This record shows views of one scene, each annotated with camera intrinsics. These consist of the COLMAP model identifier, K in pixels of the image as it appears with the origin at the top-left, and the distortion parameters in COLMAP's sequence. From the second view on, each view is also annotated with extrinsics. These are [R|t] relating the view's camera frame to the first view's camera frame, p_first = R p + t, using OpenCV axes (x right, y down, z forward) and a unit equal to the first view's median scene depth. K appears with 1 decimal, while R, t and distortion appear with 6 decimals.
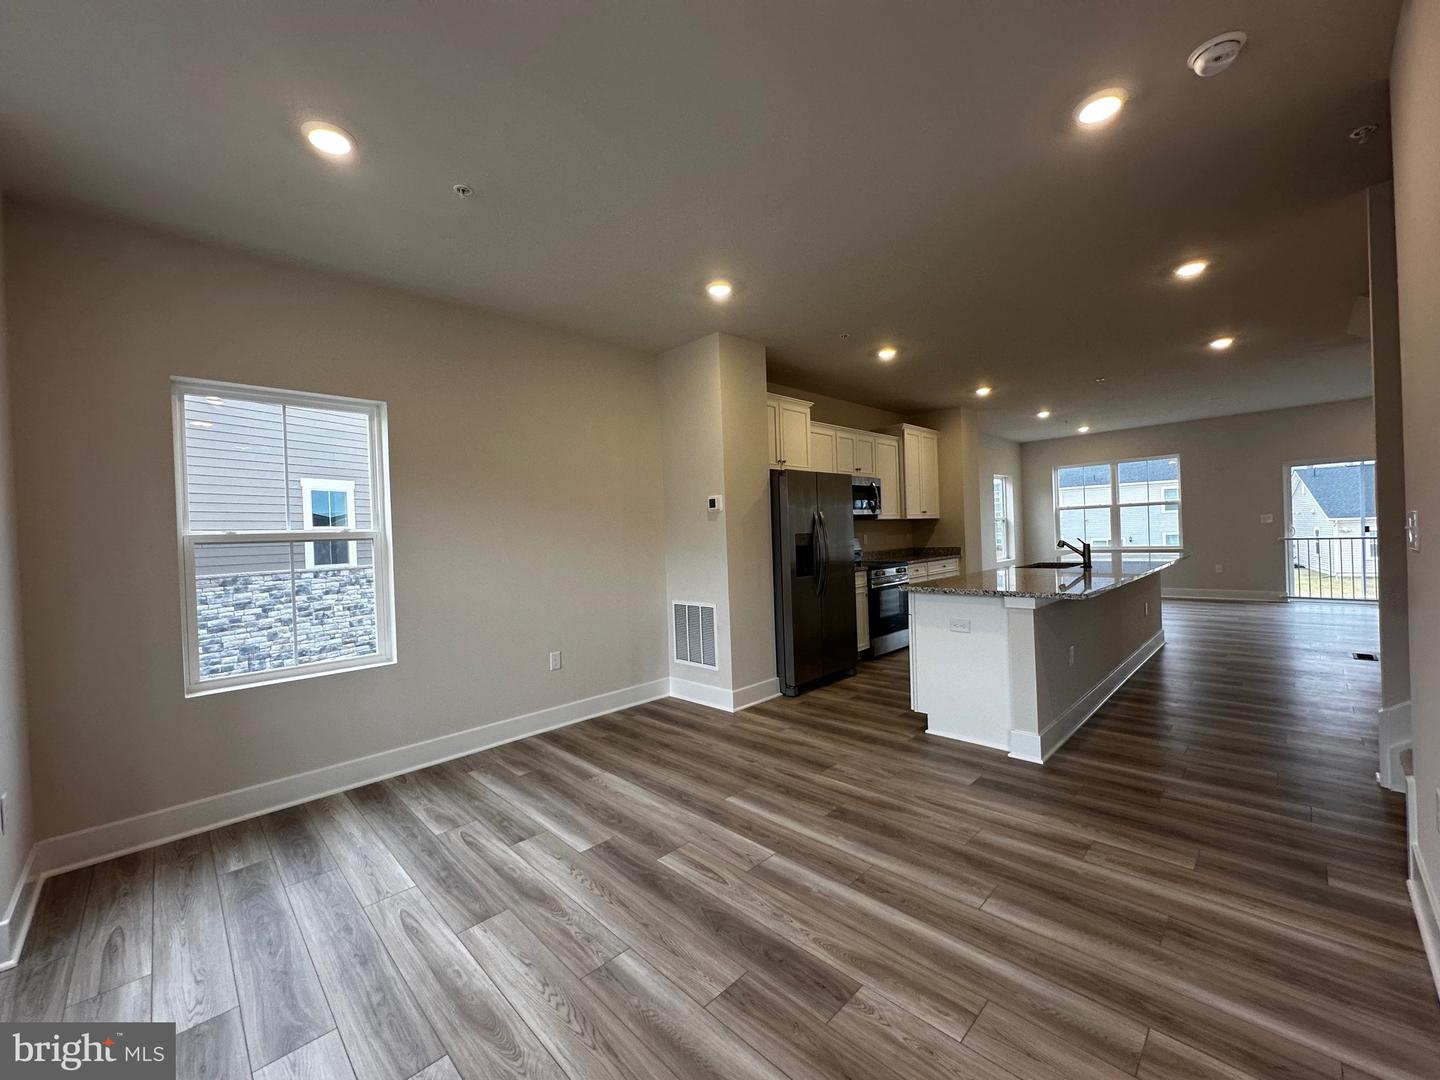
lens RADIAL K [[573.9, 0, 720.3], [0, 573.9, 539.0], [0, 0, 1]] dist [-0.001830, 0.000701]
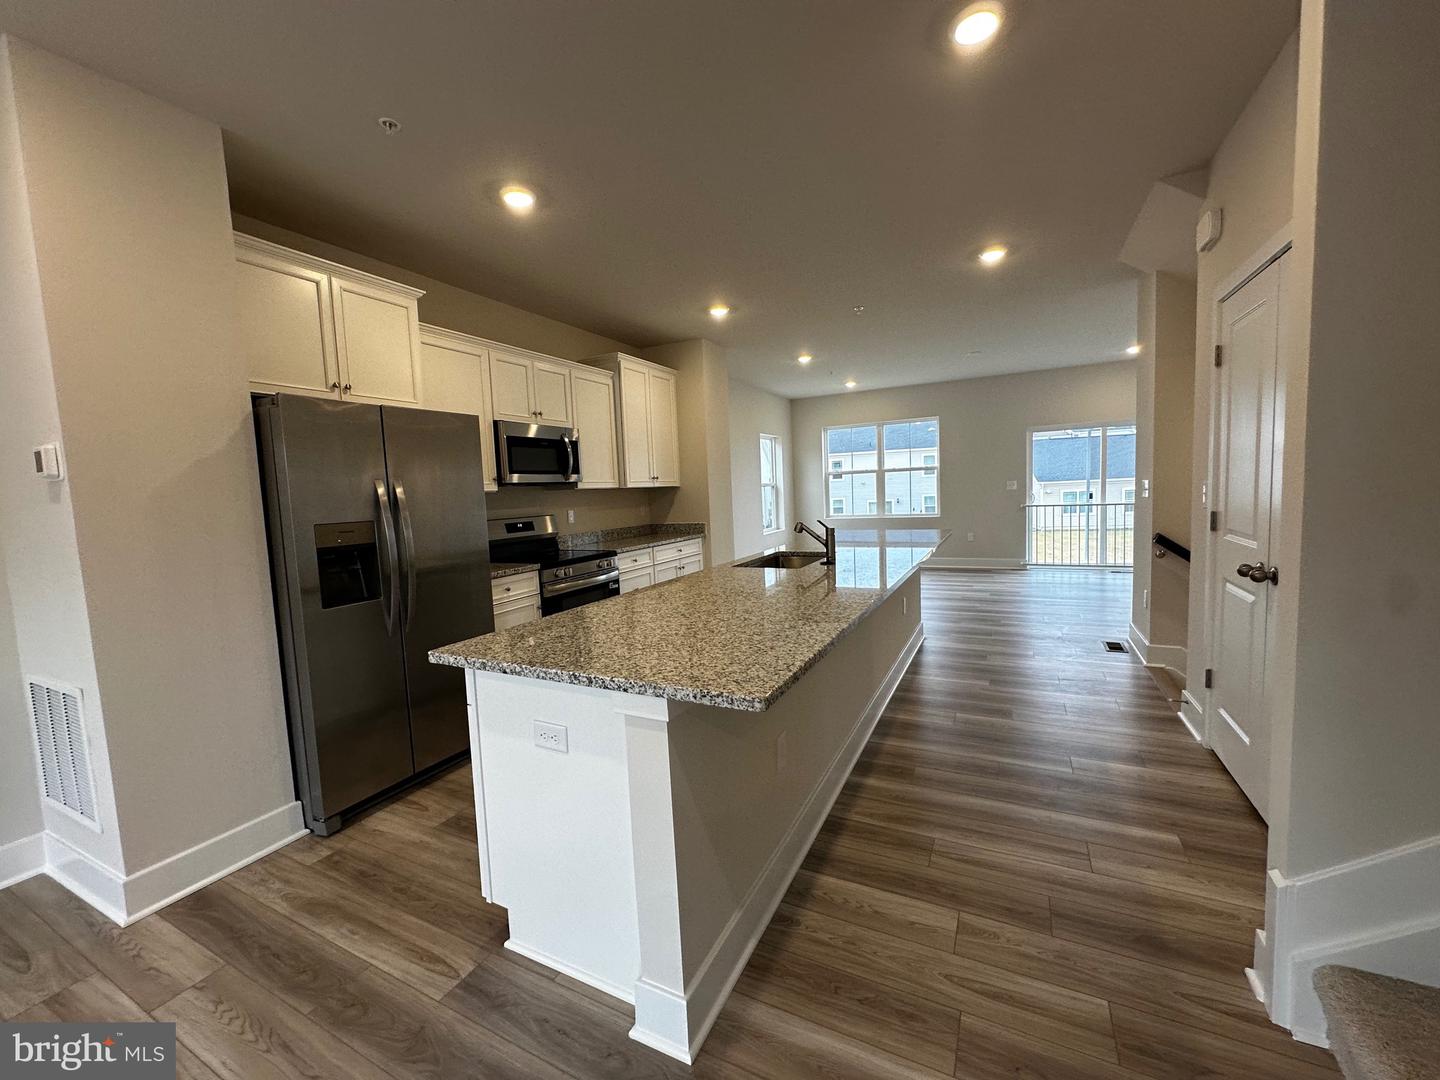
lens RADIAL K [[573.9, 0, 720.3], [0, 573.9, 539.0], [0, 0, 1]] dist [-0.001830, 0.000701]
pose [[0.949017, -0.029958, 0.313798, 0.398792], [0.009233, 0.997688, 0.067326, -0.034742], [-0.315090, -0.060996, 0.947100, 0.523383]]
